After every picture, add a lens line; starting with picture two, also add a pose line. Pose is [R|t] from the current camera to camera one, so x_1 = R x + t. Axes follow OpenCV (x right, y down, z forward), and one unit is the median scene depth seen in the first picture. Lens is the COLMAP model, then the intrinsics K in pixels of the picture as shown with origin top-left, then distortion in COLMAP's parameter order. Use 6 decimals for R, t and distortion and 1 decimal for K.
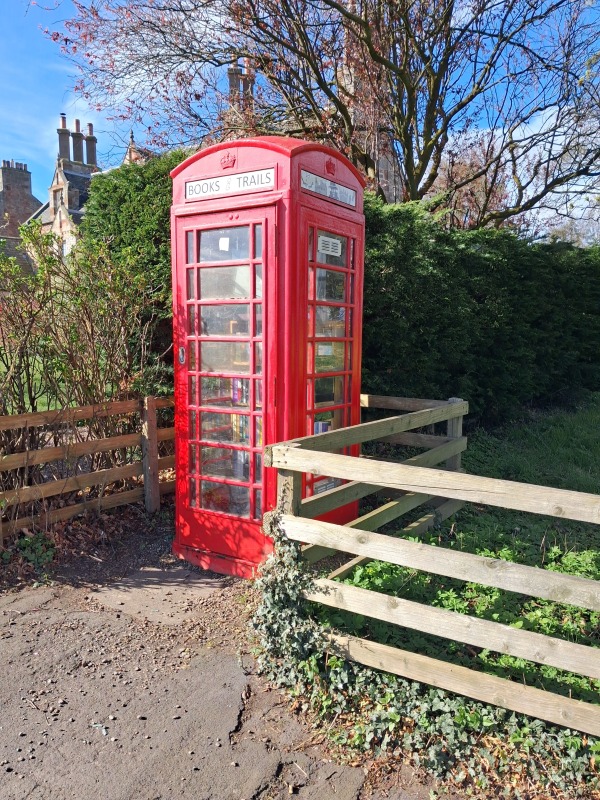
lens RADIAL K [[635.1, 0, 300.9], [0, 635.1, 398.7], [0, 0, 1]] dist [-0.020622, -0.014183]
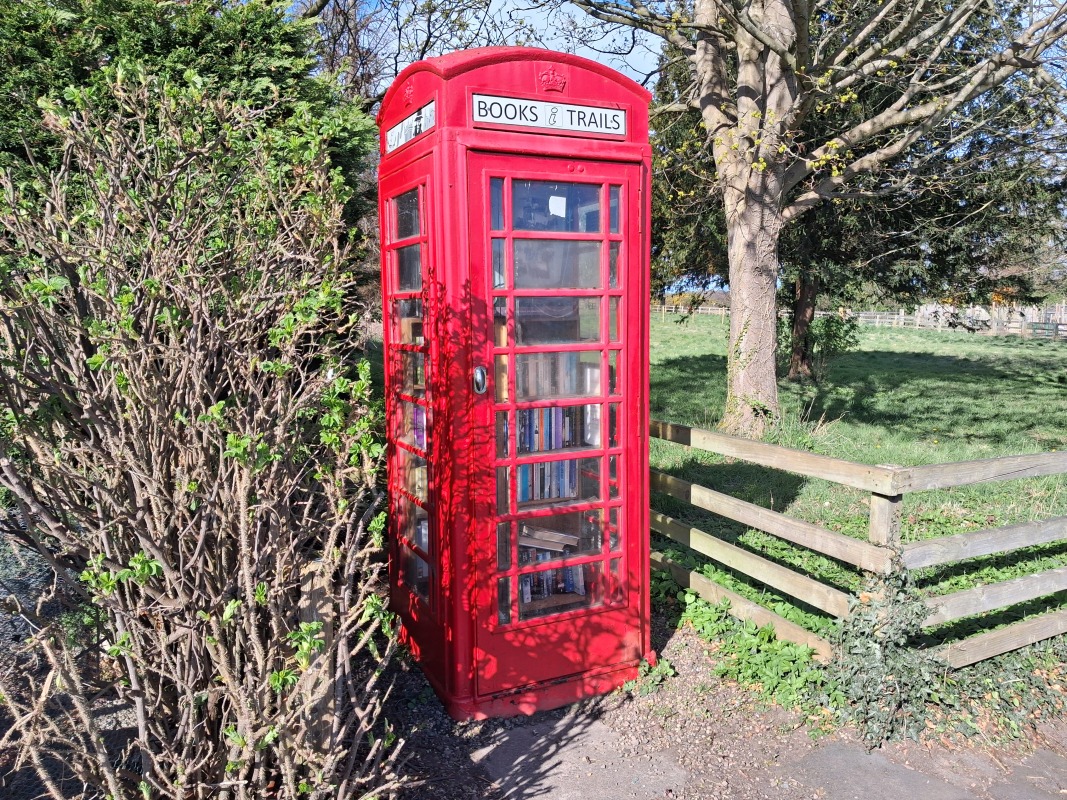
lens RADIAL K [[847.0, 0, 543.0], [0, 847.0, 382.4], [0, 0, 1]] dist [-0.020622, -0.014183]
pose [[0.508134, -0.090592, 0.856501, -0.816475], [0.105669, 0.993497, 0.042393, -0.091573], [-0.854771, 0.068964, 0.514402, 0.520988]]
